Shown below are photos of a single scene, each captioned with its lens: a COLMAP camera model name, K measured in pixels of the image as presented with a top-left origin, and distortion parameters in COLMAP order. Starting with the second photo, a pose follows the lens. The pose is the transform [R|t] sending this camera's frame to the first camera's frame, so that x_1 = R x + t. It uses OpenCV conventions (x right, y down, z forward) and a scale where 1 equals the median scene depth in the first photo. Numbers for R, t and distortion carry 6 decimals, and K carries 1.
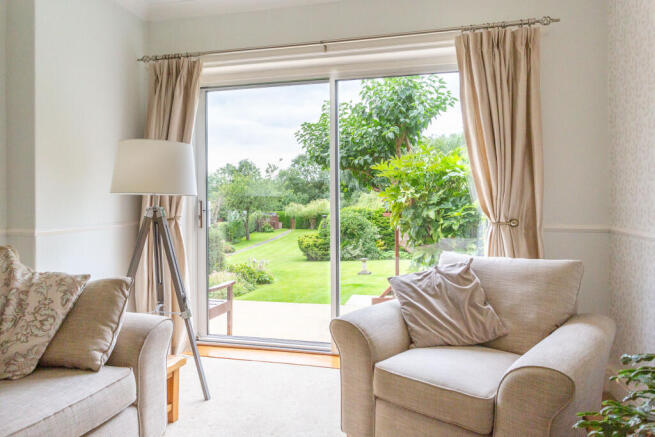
lens RADIAL K [[440.4, 0, 327.5], [0, 440.4, 218.5], [0, 0, 1]] dist [-0.001722, -0.000552]
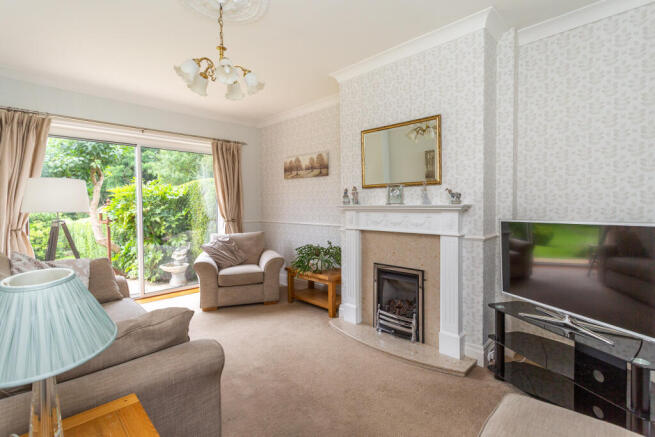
lens RADIAL K [[313.0, 0, 327.9], [0, 313.0, 213.3], [0, 0, 1]] dist [0.003168, 0.000222]
pose [[0.530840, -0.010063, 0.847412, -0.559611], [0.038223, 0.999196, -0.012078, 0.008221], [-0.846610, 0.038803, 0.530798, -0.281658]]
